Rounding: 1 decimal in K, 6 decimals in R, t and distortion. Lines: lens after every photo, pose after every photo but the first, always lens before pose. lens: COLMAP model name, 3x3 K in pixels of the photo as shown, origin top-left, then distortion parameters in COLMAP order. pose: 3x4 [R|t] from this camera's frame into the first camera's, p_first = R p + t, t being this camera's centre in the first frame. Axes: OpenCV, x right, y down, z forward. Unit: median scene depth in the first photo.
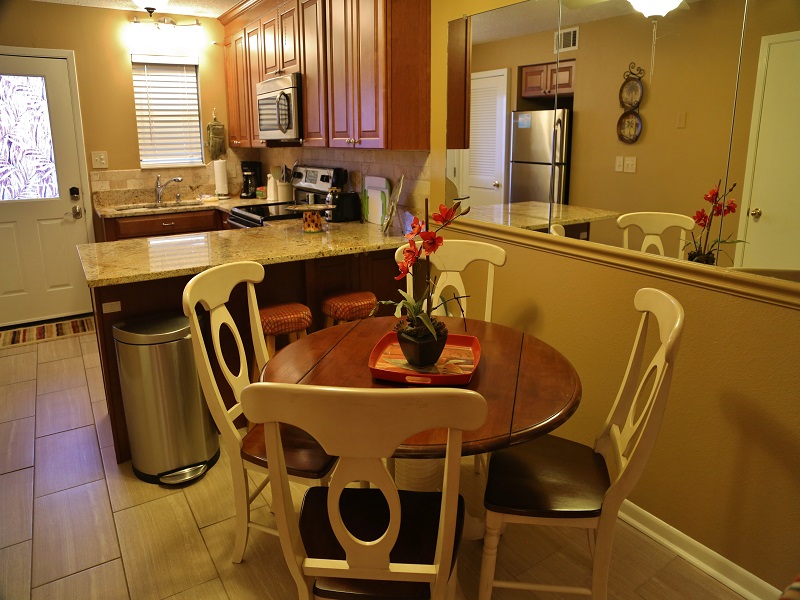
lens RADIAL K [[538.1, 0, 397.5], [0, 538.1, 267.6], [0, 0, 1]] dist [-0.110383, 0.057495]
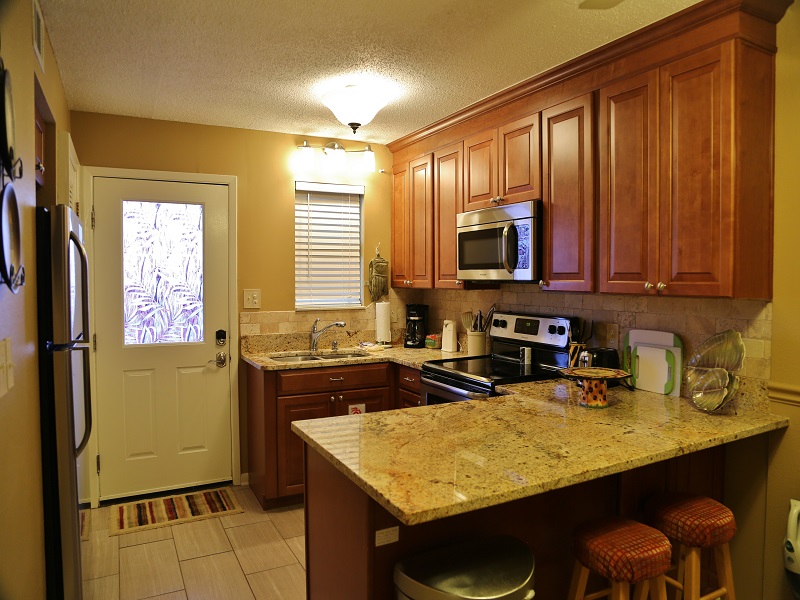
lens RADIAL K [[538.1, 0, 398.7], [0, 538.1, 297.9], [0, 0, 1]] dist [-0.110383, 0.057495]
pose [[0.995544, 0.008498, -0.093912, -0.254008], [-0.026846, 0.980259, -0.195887, -0.044247], [0.090393, 0.197536, 0.976119, 0.169731]]
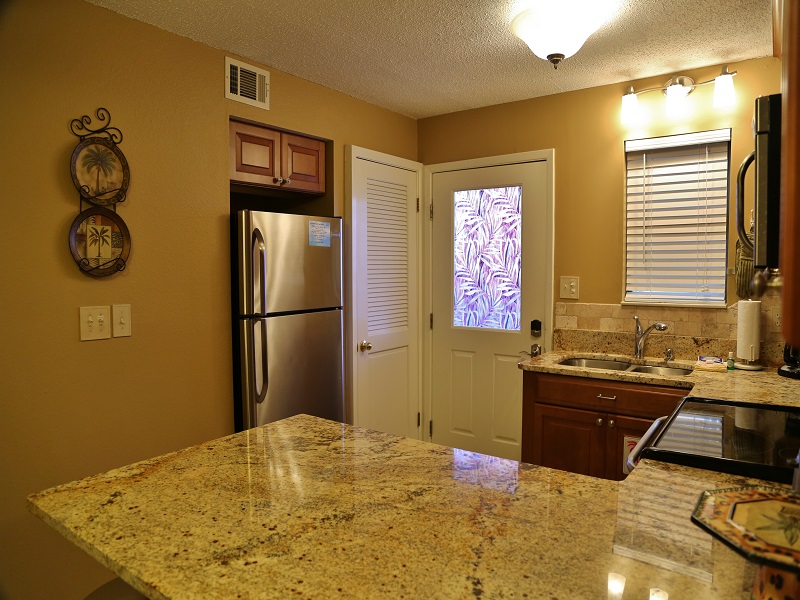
lens RADIAL K [[538.1, 0, 405.9], [0, 538.1, 293.0], [0, 0, 1]] dist [-0.110383, 0.057495]
pose [[0.367597, 0.051701, -0.928547, 0.044621], [-0.213480, 0.976482, -0.030144, -0.128635], [0.905151, 0.209306, 0.369989, 0.517534]]
